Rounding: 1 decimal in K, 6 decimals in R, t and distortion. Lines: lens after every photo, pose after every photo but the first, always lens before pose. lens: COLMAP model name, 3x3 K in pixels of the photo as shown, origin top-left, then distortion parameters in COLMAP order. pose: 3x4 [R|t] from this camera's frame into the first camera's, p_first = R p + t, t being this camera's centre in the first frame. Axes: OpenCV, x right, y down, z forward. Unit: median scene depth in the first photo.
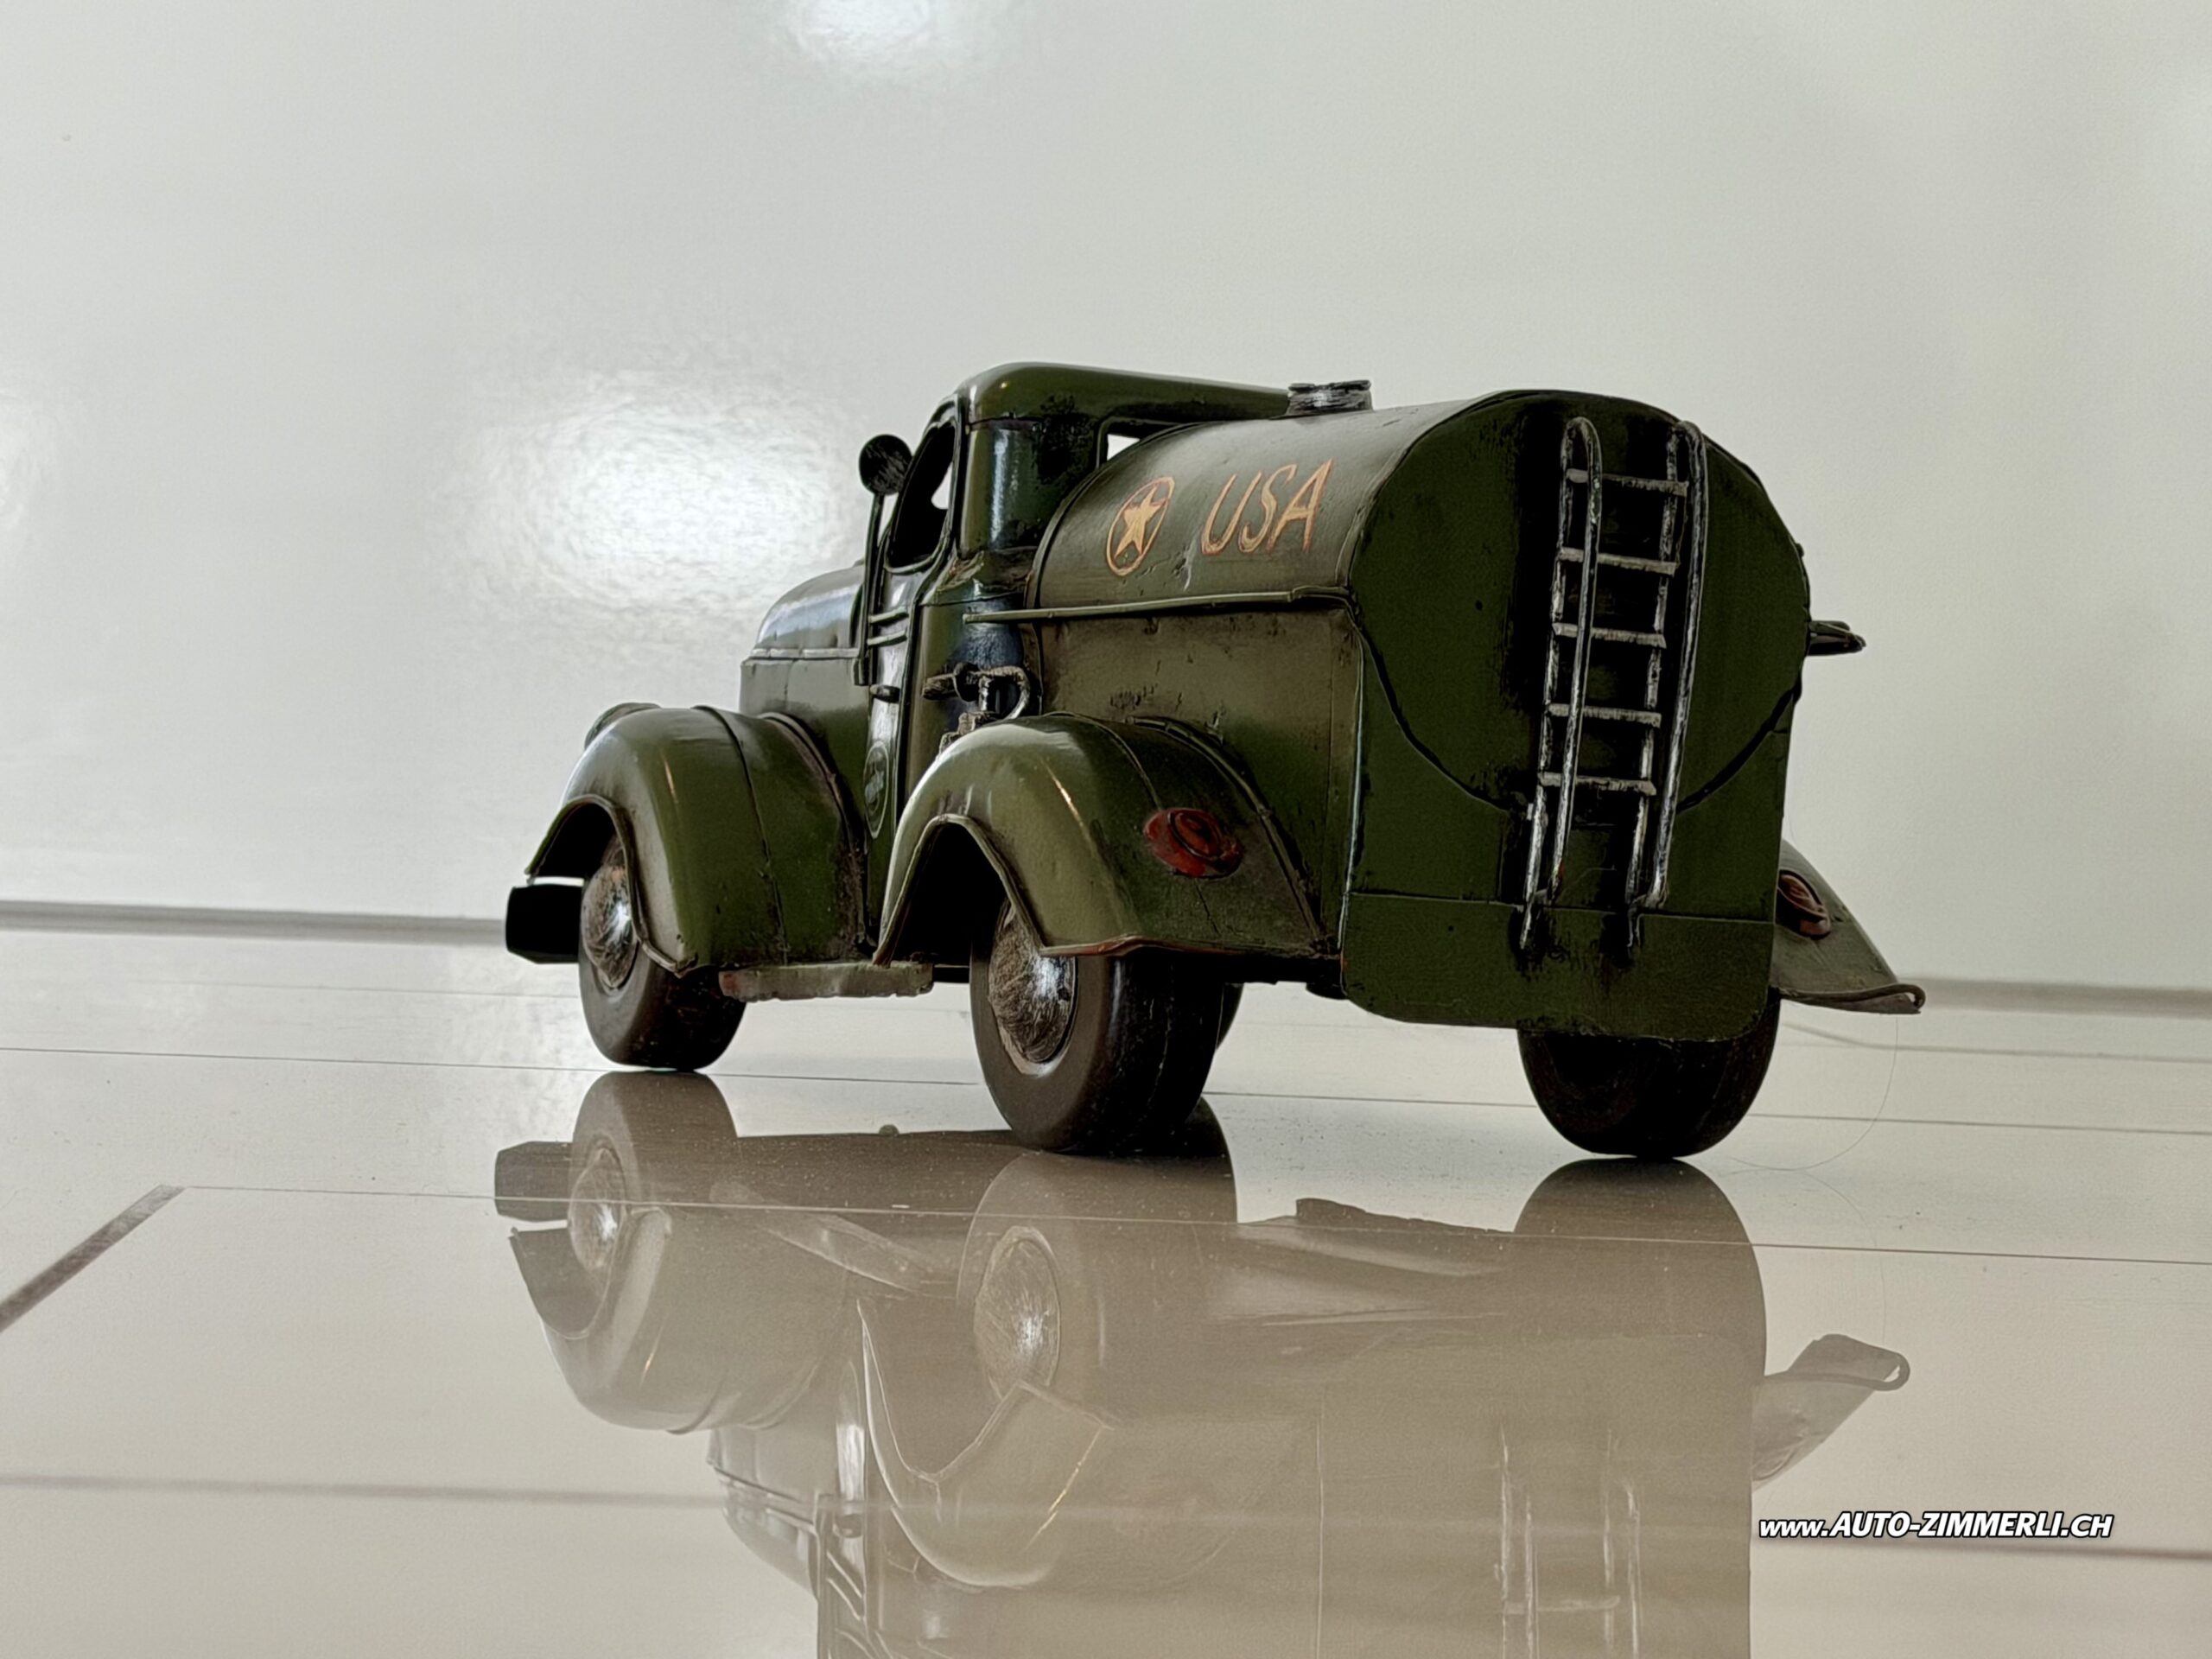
lens RADIAL K [[5311.7, 0, 1106.0], [0, 5311.7, 829.5], [0, 0, 1]] dist [0.065142, 0.291027]
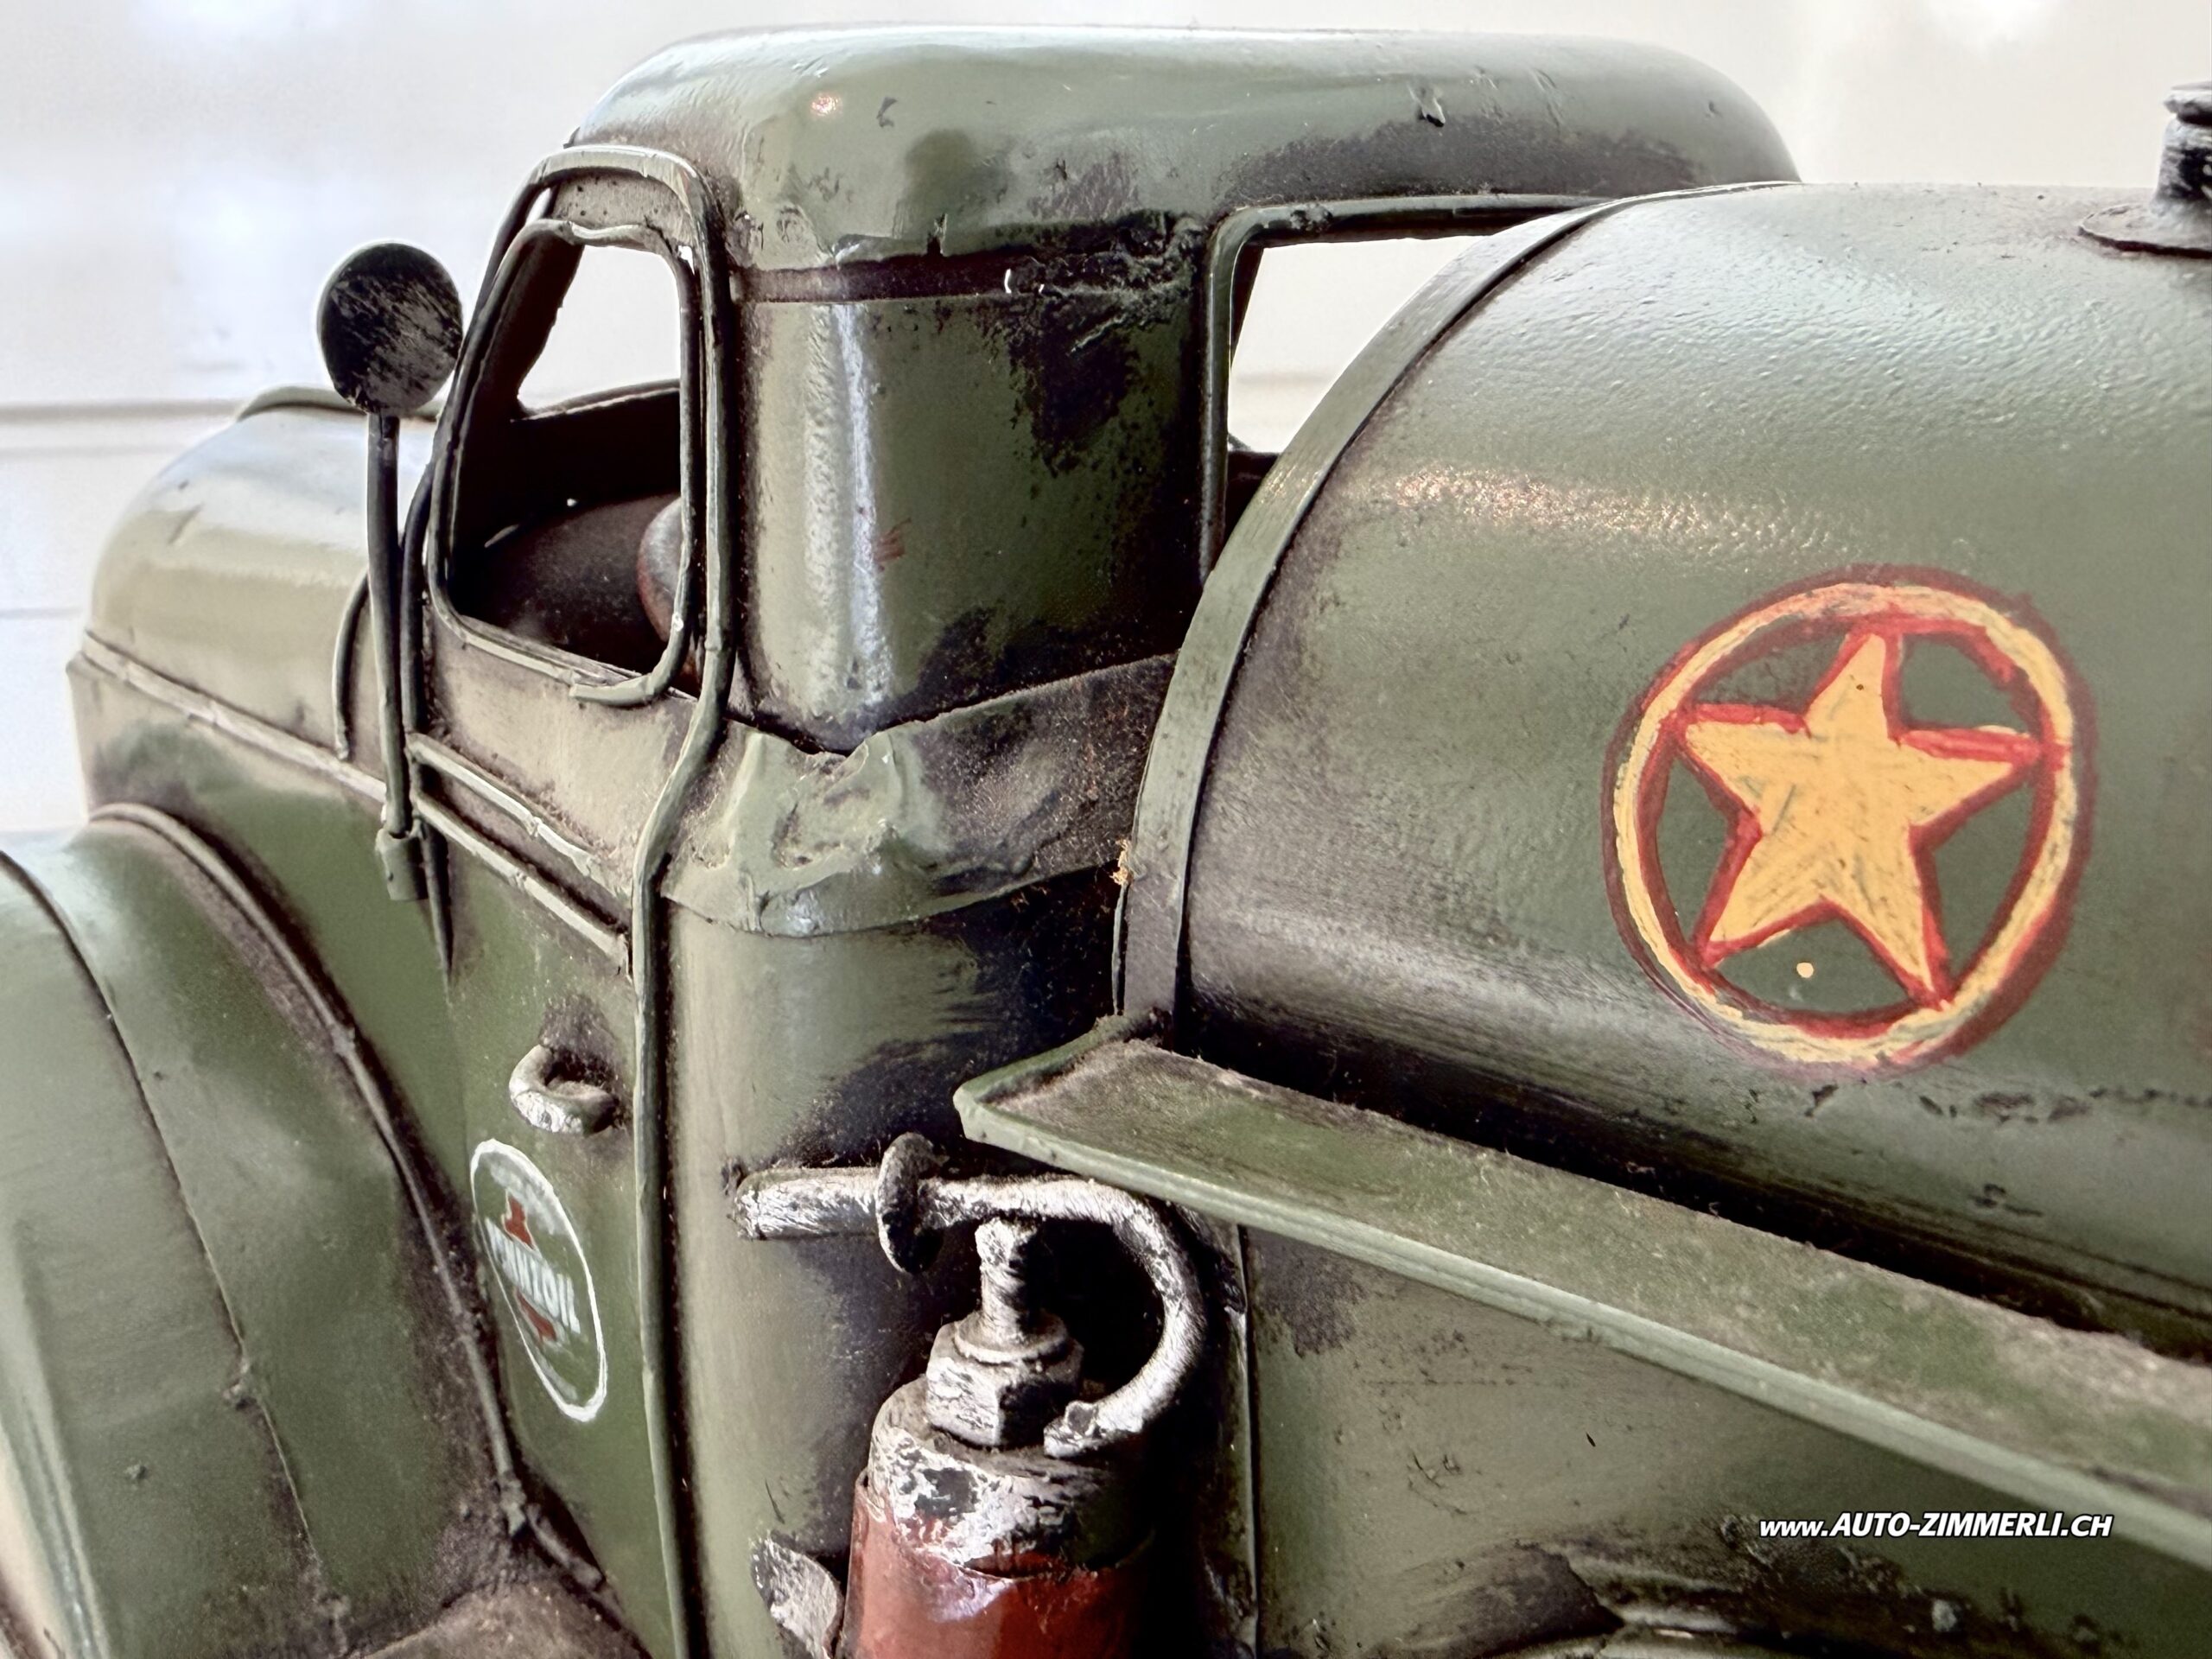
lens RADIAL K [[2516.7, 0, 974.8], [0, 2516.7, 839.4], [0, 0, 1]] dist [0.013871, -0.000010]
pose [[0.956916, -0.165736, 0.238419, -0.049976], [0.086688, 0.946718, 0.310177, -0.084949], [-0.277123, -0.276145, 0.920297, 0.827729]]
